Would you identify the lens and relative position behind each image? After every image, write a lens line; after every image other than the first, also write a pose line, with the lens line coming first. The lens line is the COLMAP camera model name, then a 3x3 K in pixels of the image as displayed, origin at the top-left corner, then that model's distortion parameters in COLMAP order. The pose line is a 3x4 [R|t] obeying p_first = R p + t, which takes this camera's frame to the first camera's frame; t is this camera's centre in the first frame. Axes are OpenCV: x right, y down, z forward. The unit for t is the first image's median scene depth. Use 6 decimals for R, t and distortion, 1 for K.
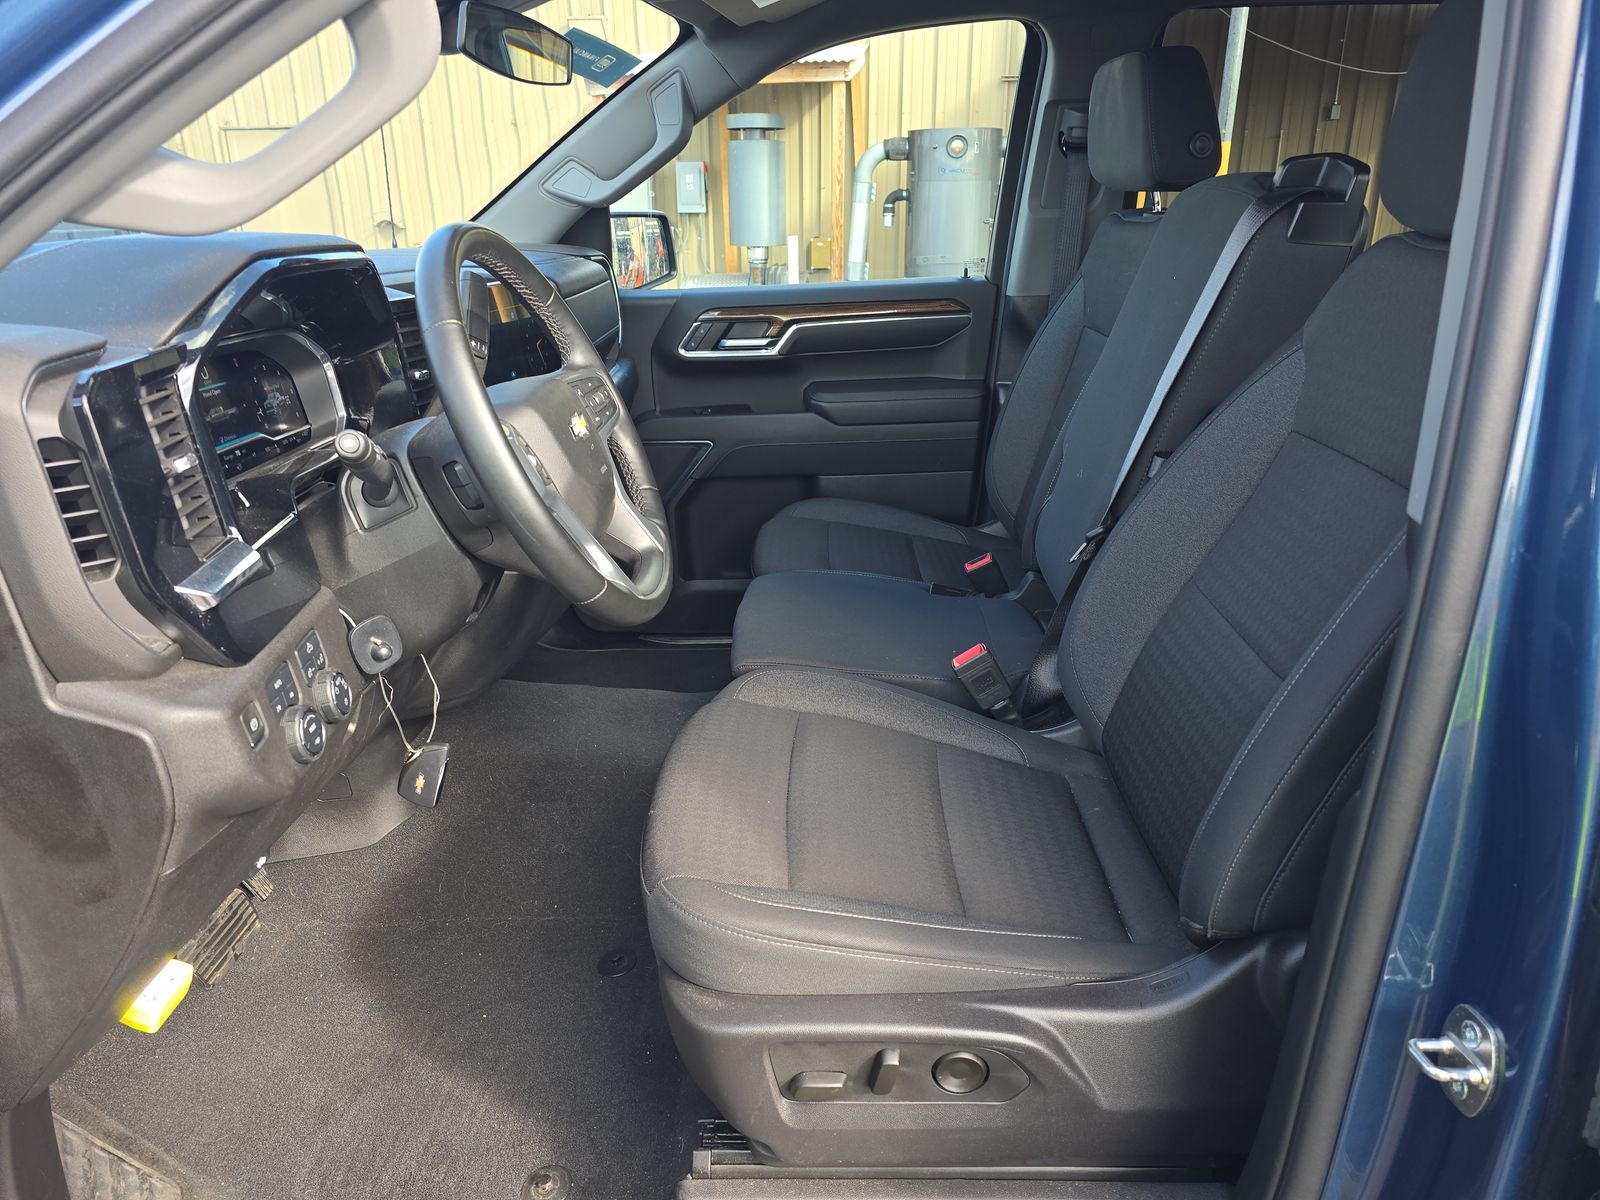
lens RADIAL K [[1069.3, 0, 806.4], [0, 1069.3, 591.5], [0, 0, 1]] dist [0.062979, -0.059652]
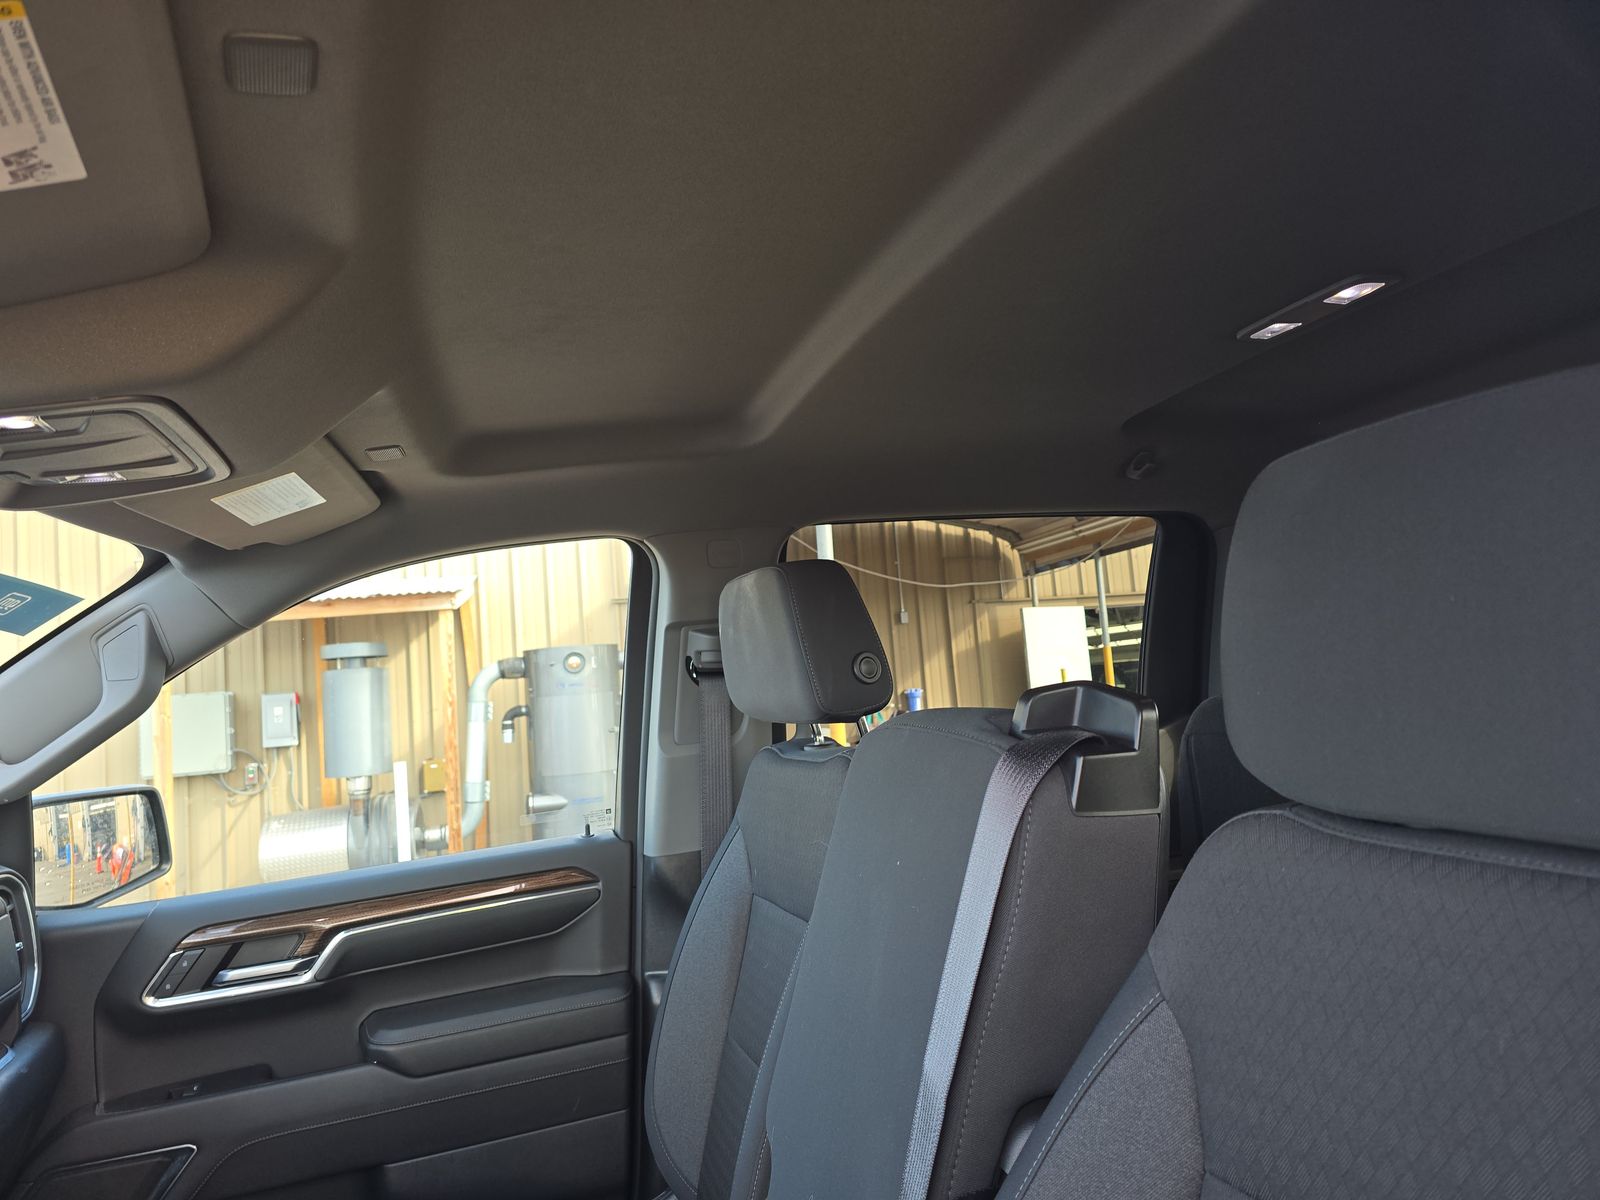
lens RADIAL K [[1069.3, 0, 806.4], [0, 1069.3, 591.5], [0, 0, 1]] dist [0.062979, -0.059652]
pose [[0.941720, -0.036353, 0.334428, 0.044492], [0.178493, 0.896656, -0.405151, -0.109097], [-0.285139, 0.441232, 0.850888, 0.229930]]
